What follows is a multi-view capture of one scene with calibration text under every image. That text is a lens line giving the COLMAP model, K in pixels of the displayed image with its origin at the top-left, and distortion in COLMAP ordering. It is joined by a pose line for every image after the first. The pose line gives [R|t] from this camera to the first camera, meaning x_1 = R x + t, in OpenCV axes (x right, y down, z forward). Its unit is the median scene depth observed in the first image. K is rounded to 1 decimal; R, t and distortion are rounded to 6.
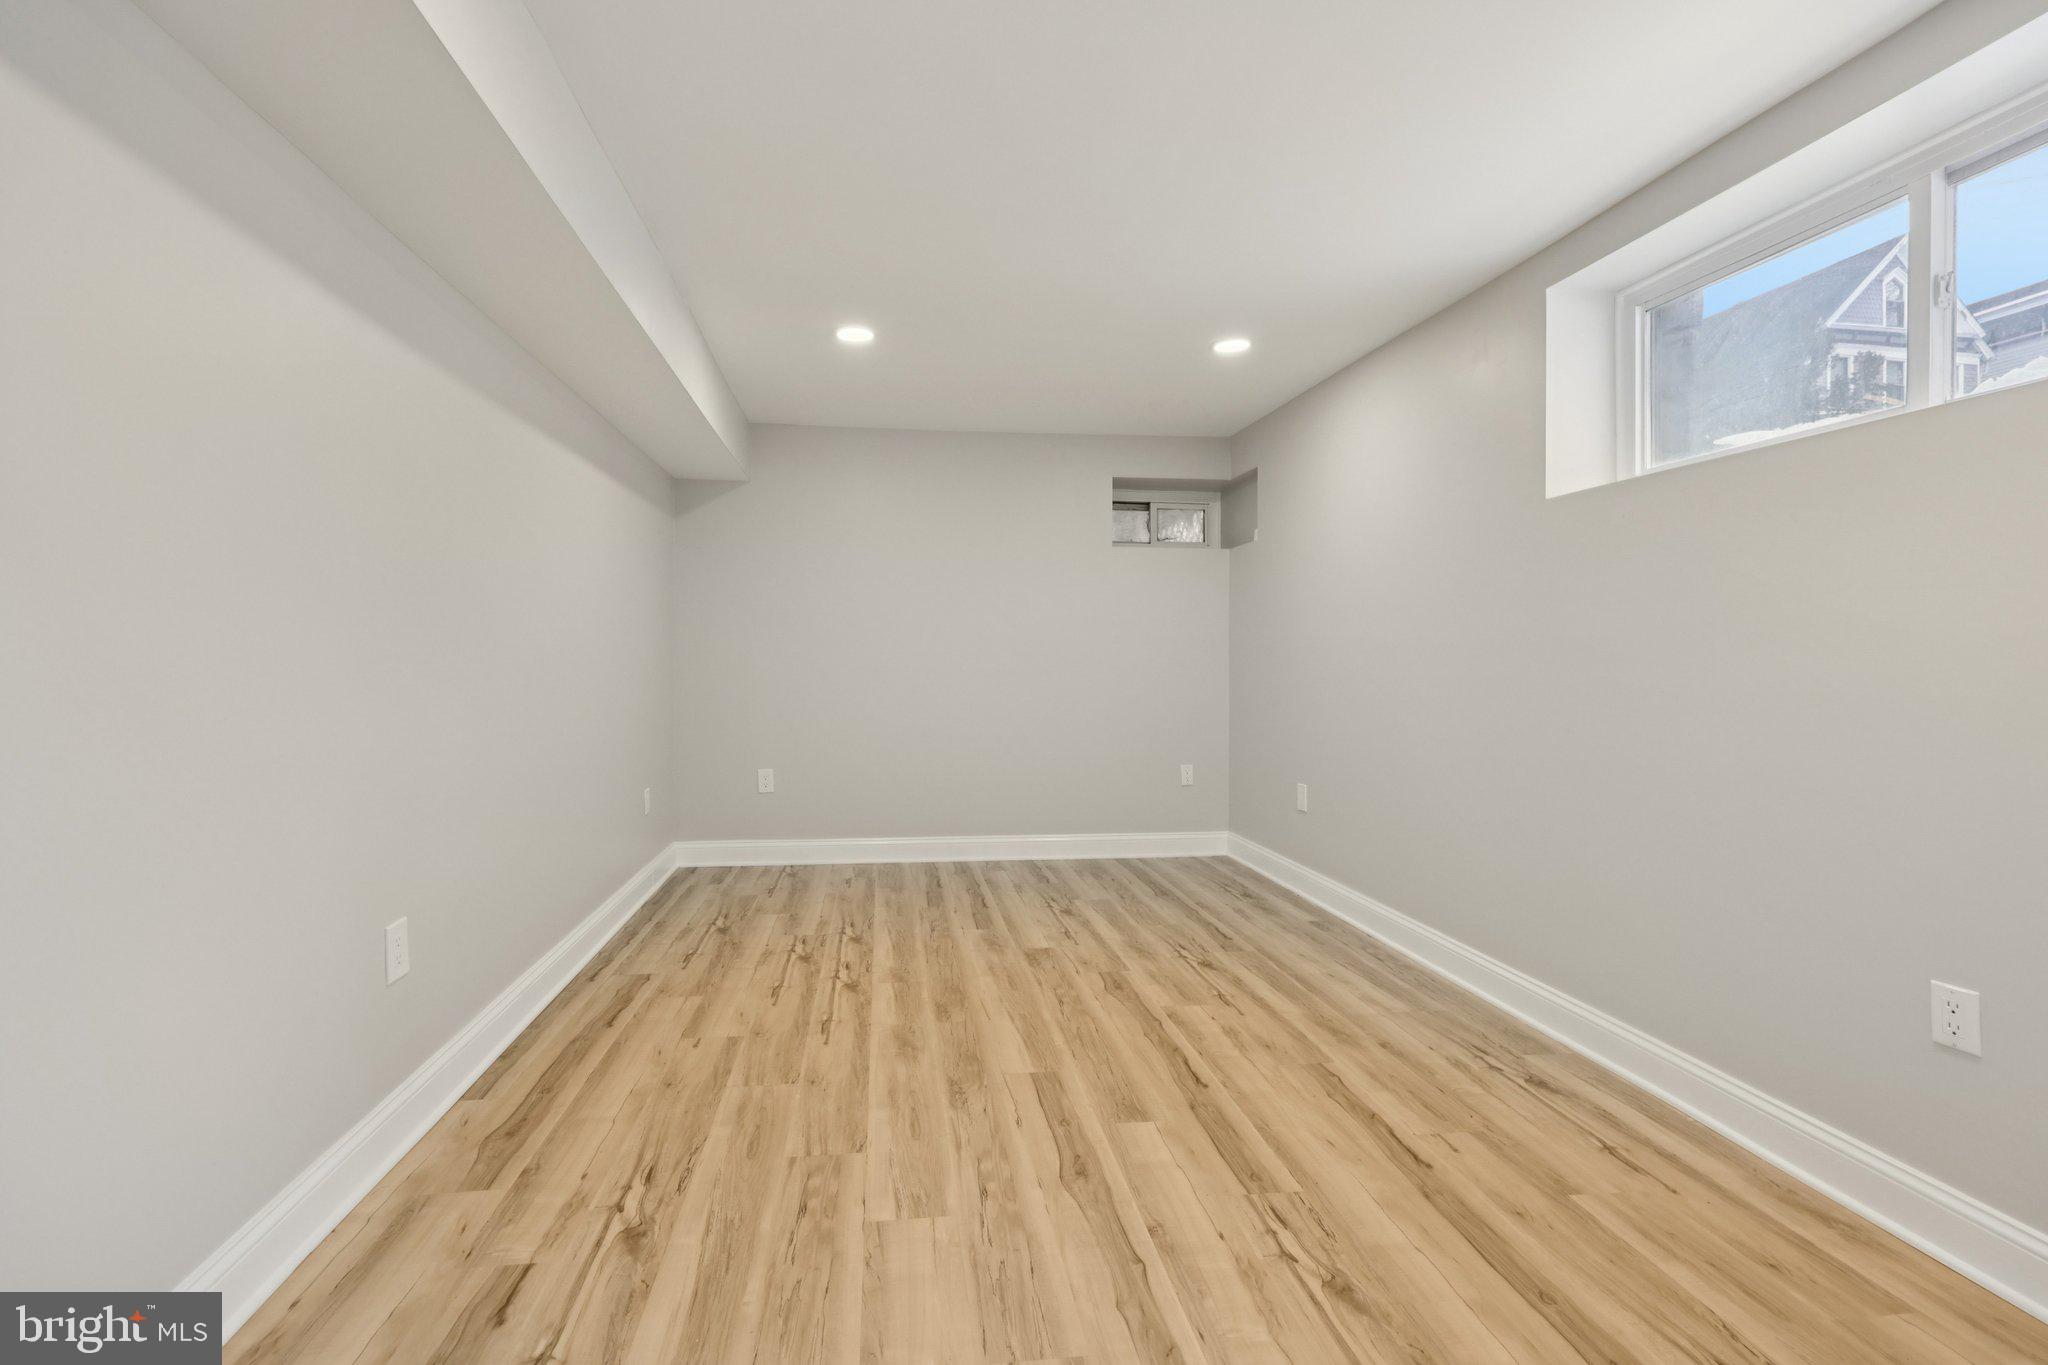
lens RADIAL K [[829.9, 0, 1023.3], [0, 829.9, 665.3], [0, 0, 1]] dist [-0.000968, 0.000278]
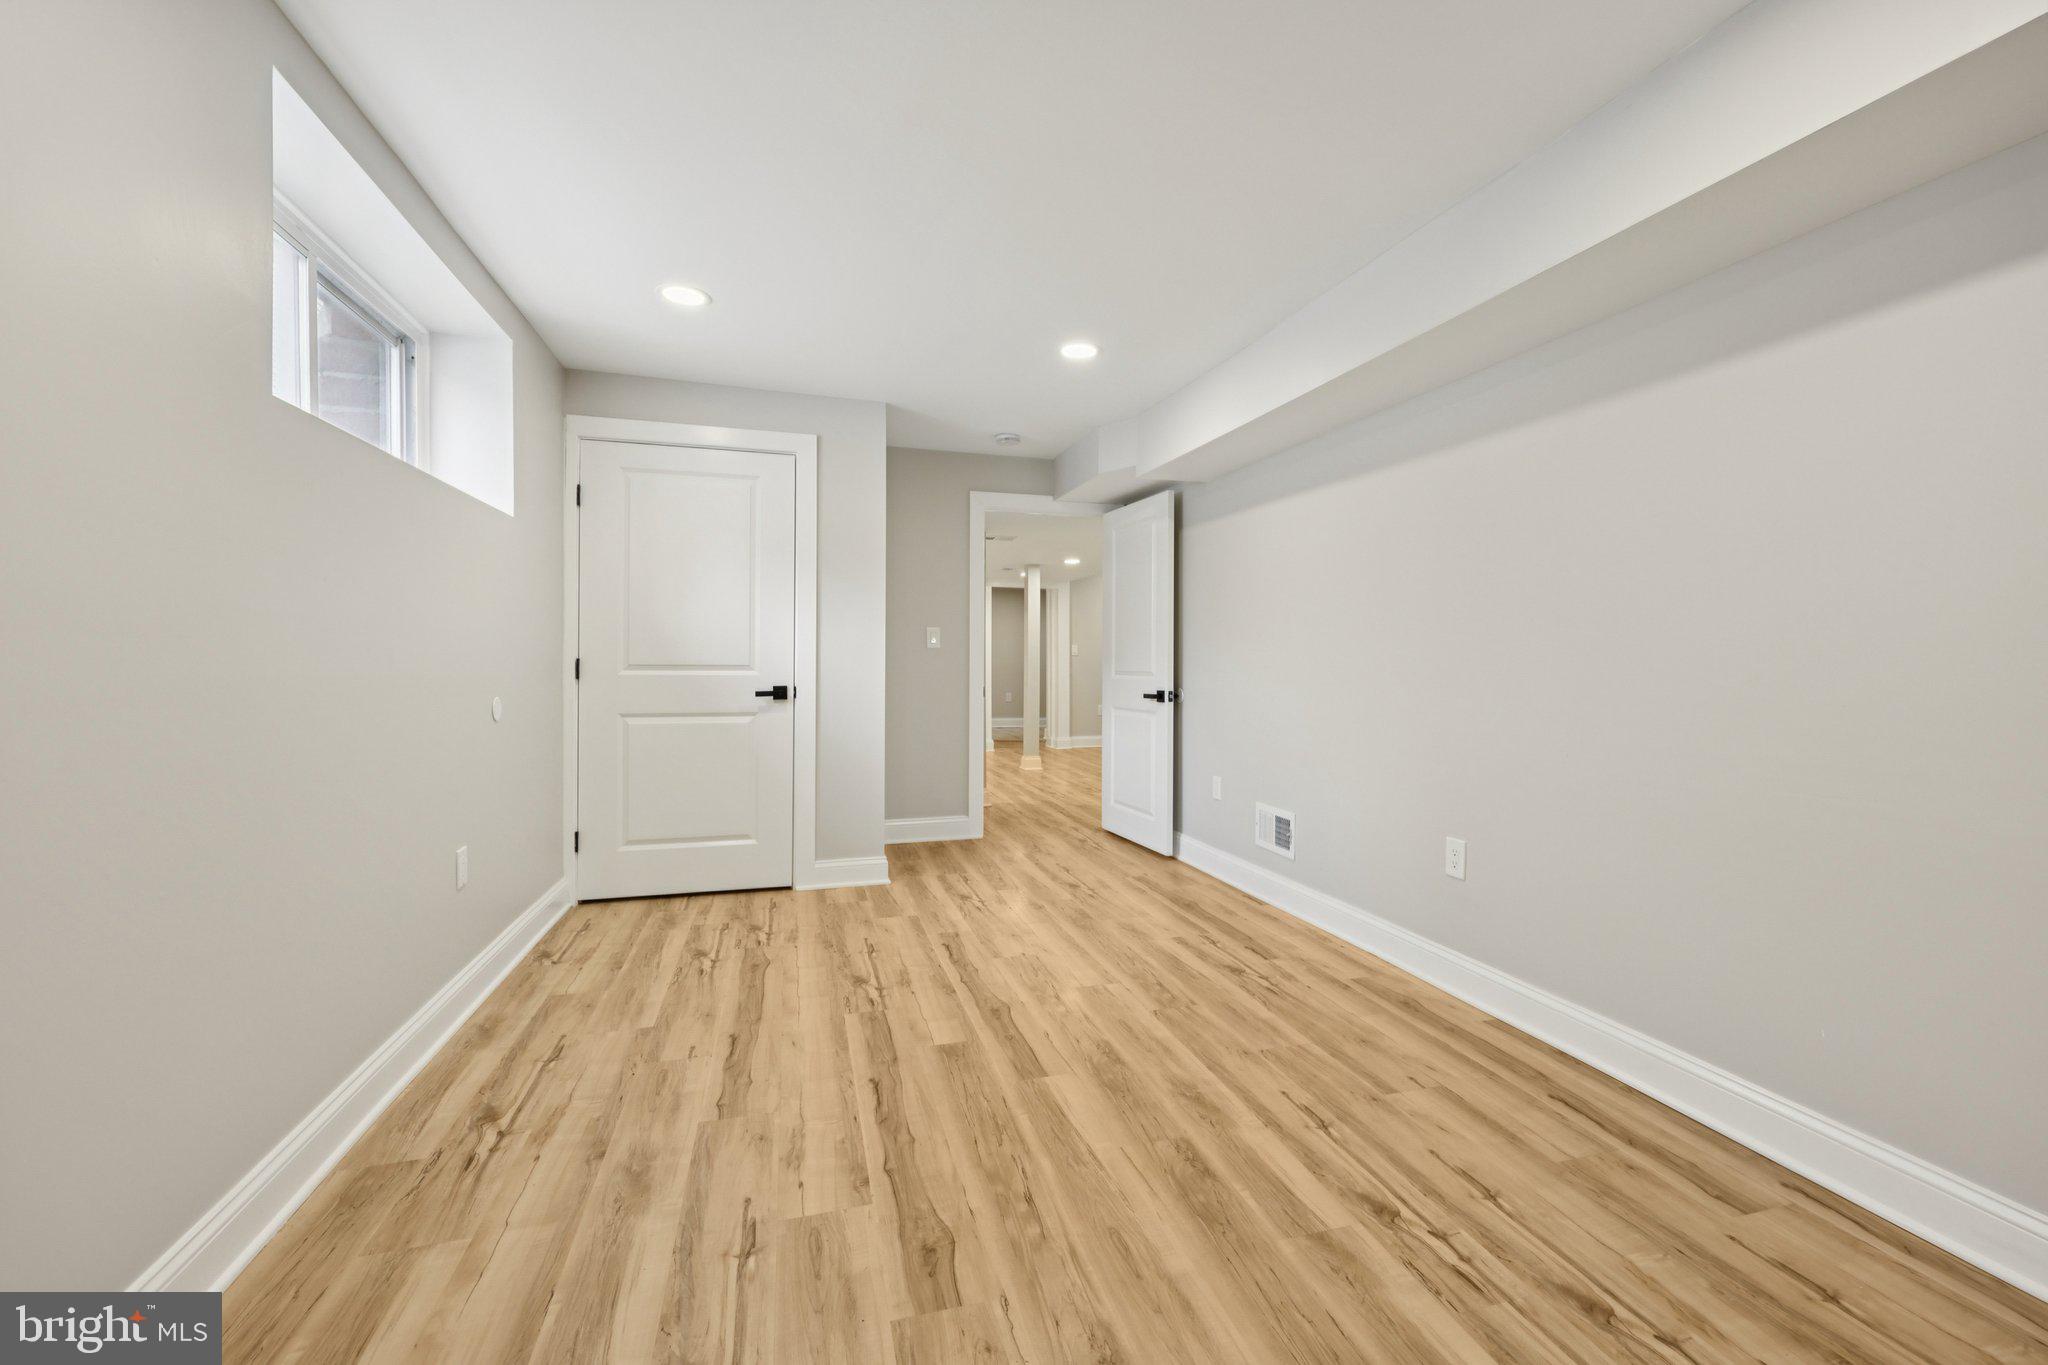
lens RADIAL K [[829.9, 0, 1026.9], [0, 829.9, 675.1], [0, 0, 1]] dist [-0.000968, 0.000278]
pose [[-0.993690, -0.013698, -0.111323, 0.145249], [-0.016895, 0.999470, 0.027826, -0.010739], [0.110883, 0.029531, -0.993395, 1.909738]]
